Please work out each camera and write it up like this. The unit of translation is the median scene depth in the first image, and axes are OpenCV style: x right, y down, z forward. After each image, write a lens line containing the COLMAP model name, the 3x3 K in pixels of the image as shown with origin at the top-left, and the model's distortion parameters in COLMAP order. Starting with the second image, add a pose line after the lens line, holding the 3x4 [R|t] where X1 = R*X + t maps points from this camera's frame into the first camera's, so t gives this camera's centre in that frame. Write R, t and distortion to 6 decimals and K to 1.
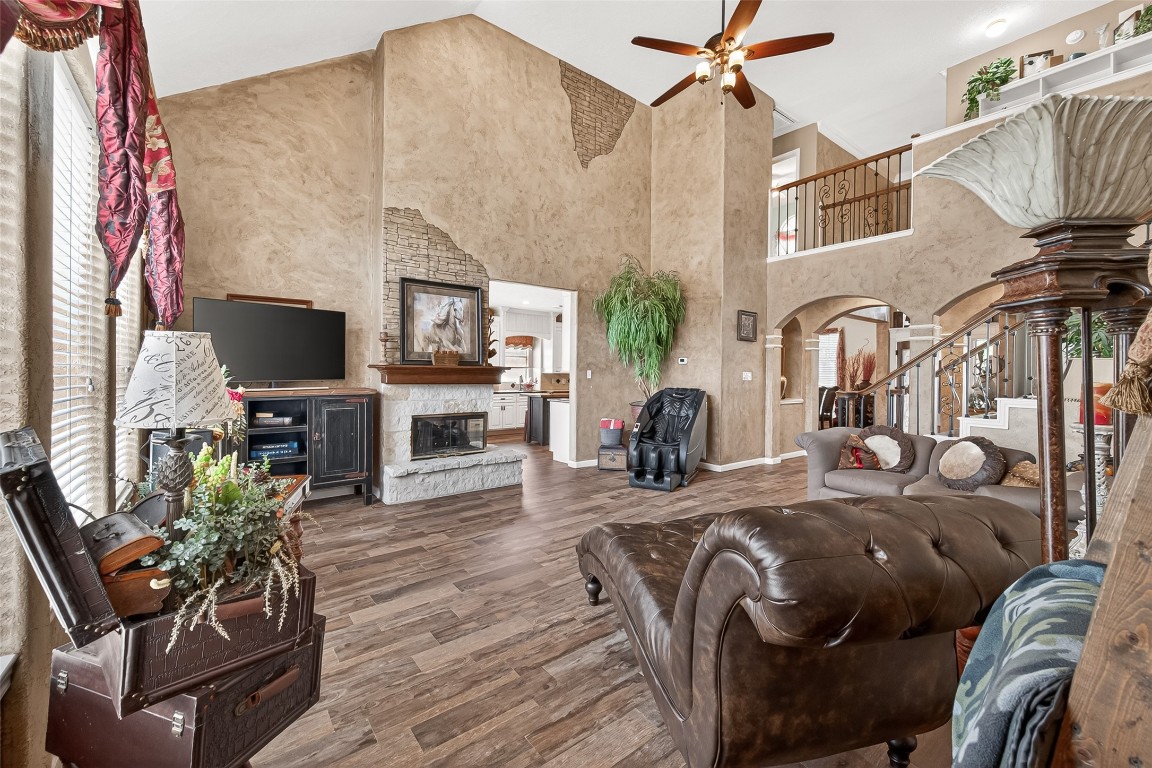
lens RADIAL K [[453.7, 0, 556.1], [0, 453.7, 373.6], [0, 0, 1]] dist [0.001143, -0.000098]
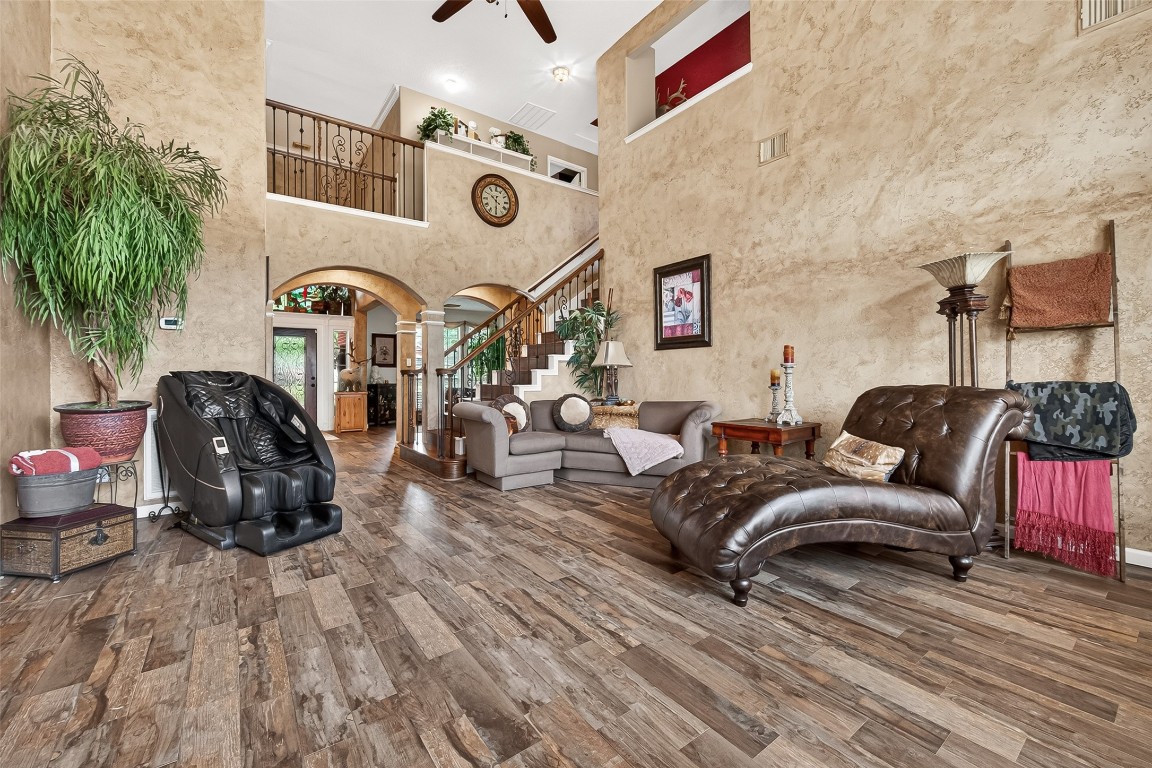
lens RADIAL K [[477.2, 0, 589.3], [0, 477.2, 373.6], [0, 0, 1]] dist [0.004743, -0.002733]
pose [[-0.014561, -0.008539, 0.999858, -0.635403], [0.012197, 0.999888, 0.008717, 0.069146], [-0.999820, 0.012323, -0.014455, 1.061520]]
